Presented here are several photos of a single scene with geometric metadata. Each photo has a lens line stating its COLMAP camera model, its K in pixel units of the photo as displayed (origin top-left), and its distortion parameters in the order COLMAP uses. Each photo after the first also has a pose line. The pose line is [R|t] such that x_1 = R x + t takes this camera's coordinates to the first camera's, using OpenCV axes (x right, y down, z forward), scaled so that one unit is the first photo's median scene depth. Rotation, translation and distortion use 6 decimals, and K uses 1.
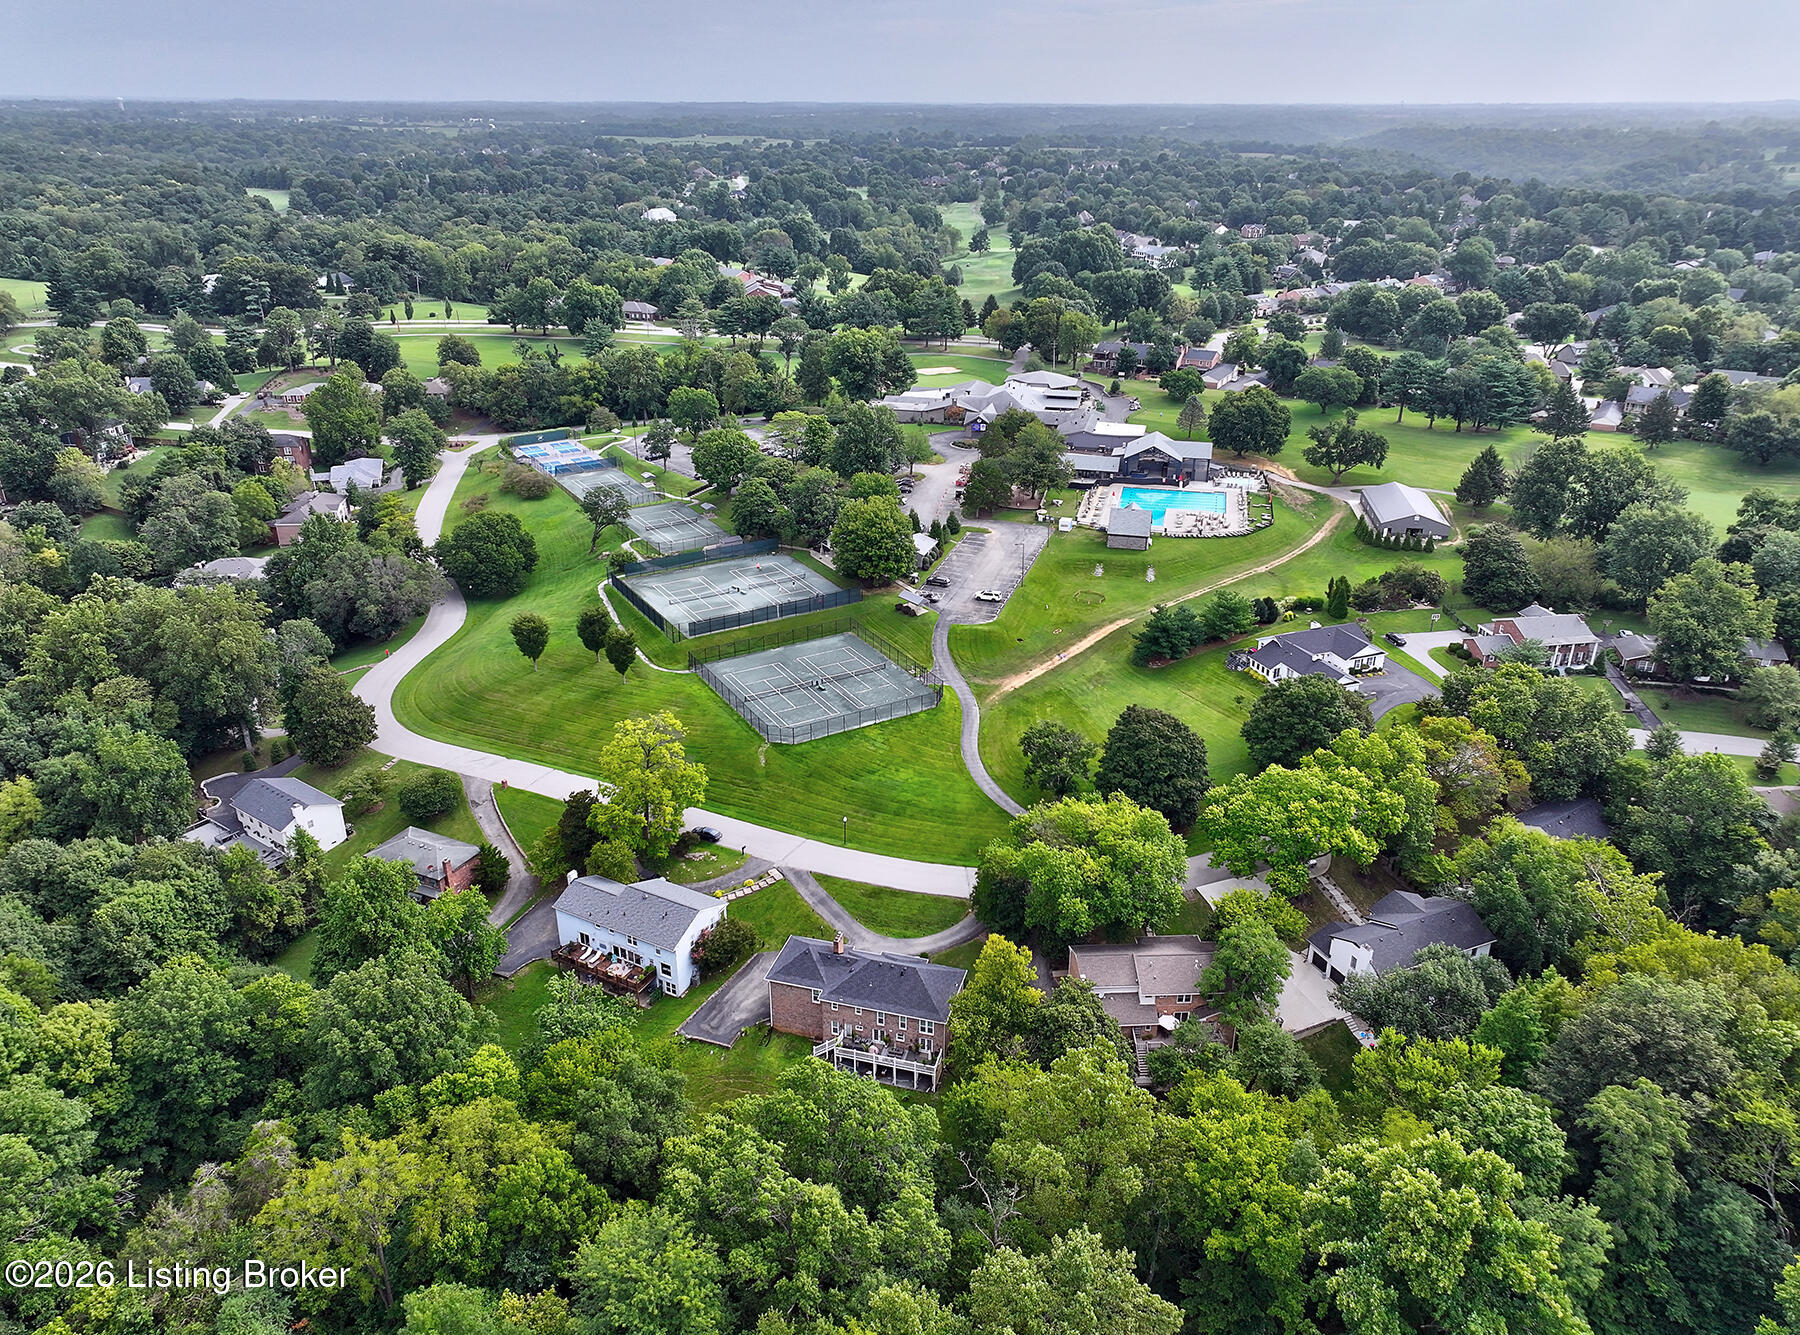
lens RADIAL K [[1247.4, 0, 901.6], [0, 1247.4, 672.8], [0, 0, 1]] dist [-0.008399, 0.023224]
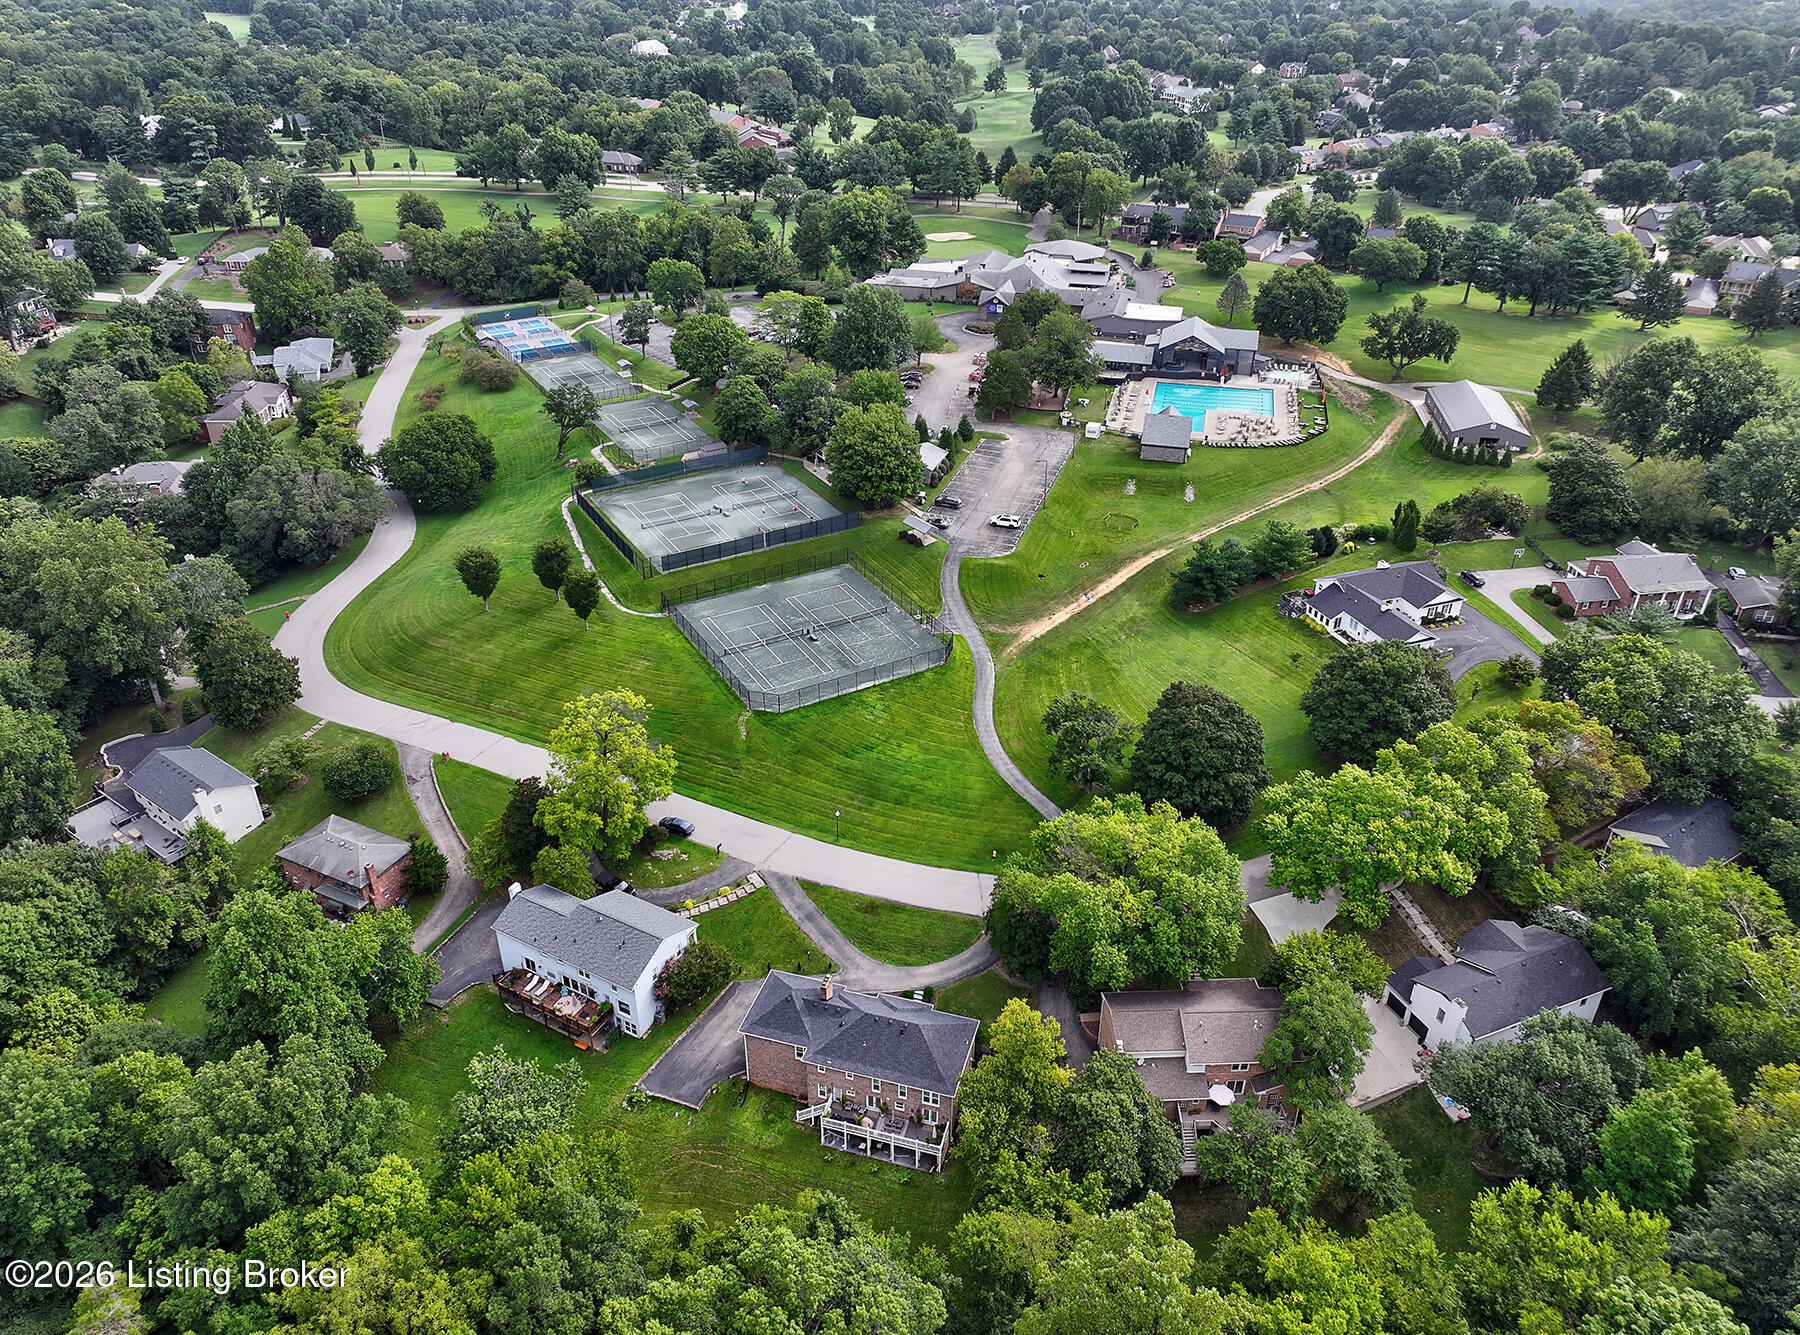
lens RADIAL K [[1247.4, 0, 899.1], [0, 1247.4, 671.5], [0, 0, 1]] dist [-0.008399, 0.023224]
pose [[0.999951, 0.007981, -0.005879, 0.000859], [-0.007262, 0.993517, 0.113455, -0.056074], [0.006746, -0.113407, 0.993526, 0.118695]]
